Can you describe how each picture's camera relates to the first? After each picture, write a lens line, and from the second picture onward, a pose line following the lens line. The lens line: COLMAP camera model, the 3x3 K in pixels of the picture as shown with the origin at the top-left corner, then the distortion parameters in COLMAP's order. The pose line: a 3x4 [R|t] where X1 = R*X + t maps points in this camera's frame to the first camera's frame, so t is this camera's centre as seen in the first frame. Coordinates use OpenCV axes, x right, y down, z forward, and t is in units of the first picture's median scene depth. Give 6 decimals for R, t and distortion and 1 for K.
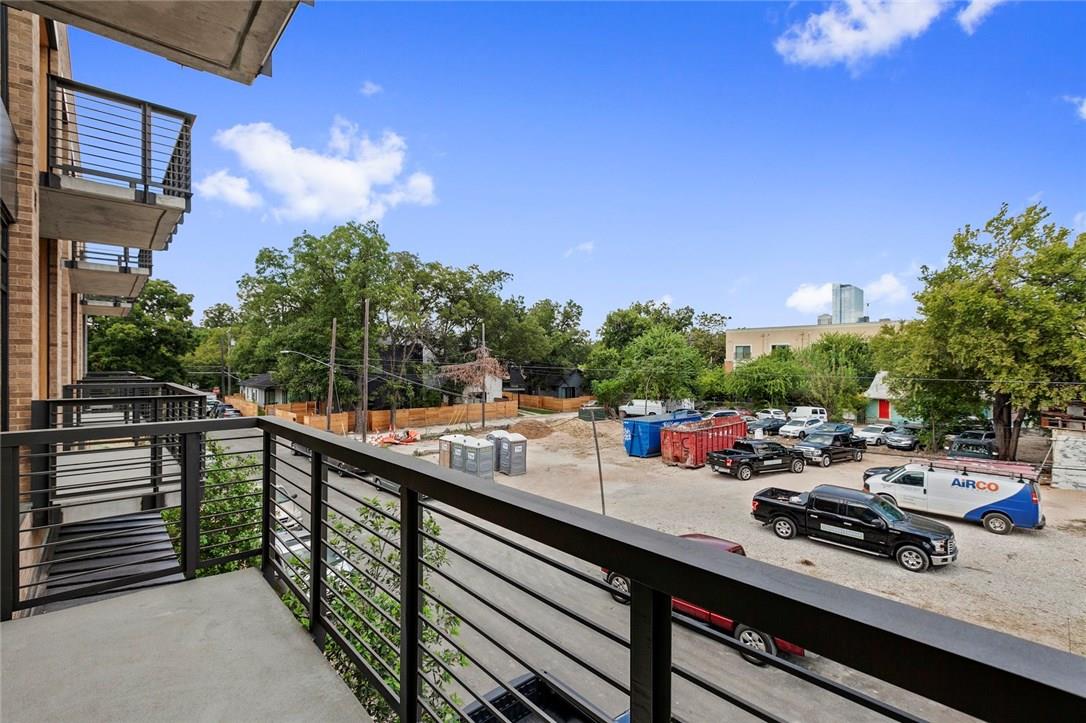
lens RADIAL K [[490.1, 0, 537.3], [0, 490.1, 363.8], [0, 0, 1]] dist [0.002014, -0.001068]
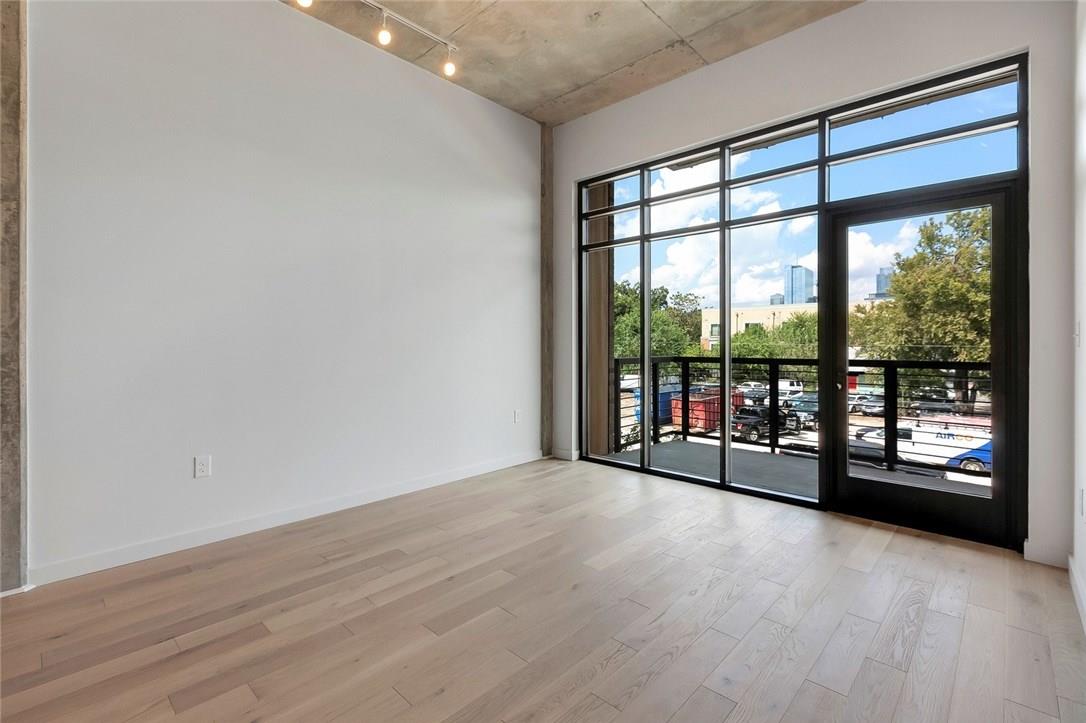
lens RADIAL K [[490.1, 0, 533.6], [0, 490.1, 340.8], [0, 0, 1]] dist [0.002014, -0.001068]
pose [[0.997634, -0.002788, 0.068694, -0.117181], [0.003045, 0.999989, -0.003628, 0.005263], [-0.068683, 0.003829, 0.997631, -0.071838]]
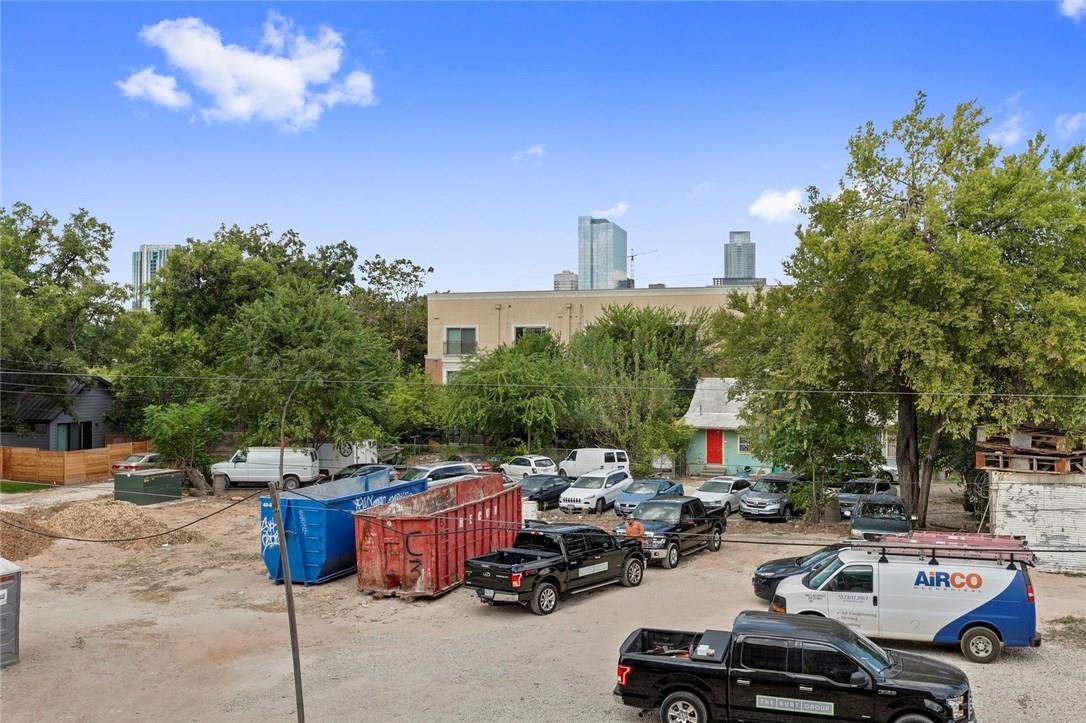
lens RADIAL K [[1060.6, 0, 542.7], [0, 1060.6, 357.5], [0, 0, 1]] dist [-0.008363, 0.000000]
pose [[0.873710, 0.001576, 0.486444, -0.051949], [0.001778, 0.999978, -0.006434, -0.000312], [-0.486443, 0.006487, 0.873688, 0.084923]]
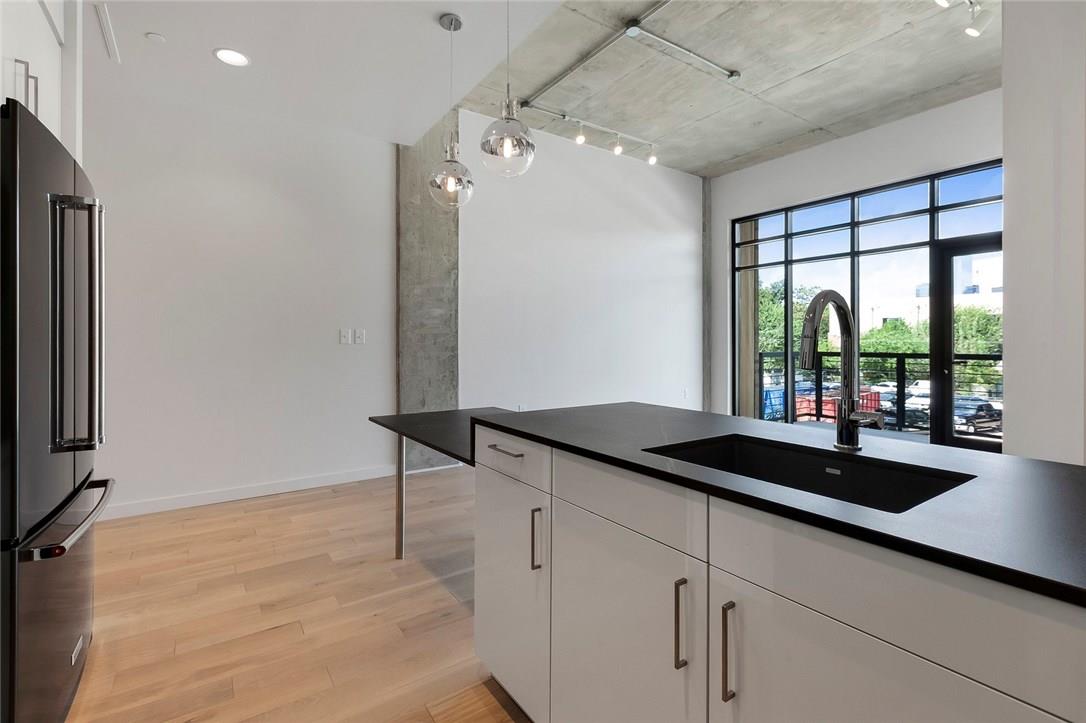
lens RADIAL K [[490.1, 0, 533.5], [0, 490.1, 335.2], [0, 0, 1]] dist [0.002014, -0.001068]
pose [[0.989748, -0.001393, -0.142818, -0.142736], [0.000380, 0.999975, -0.007122, 0.004772], [0.142824, 0.006995, 0.989723, -0.127890]]
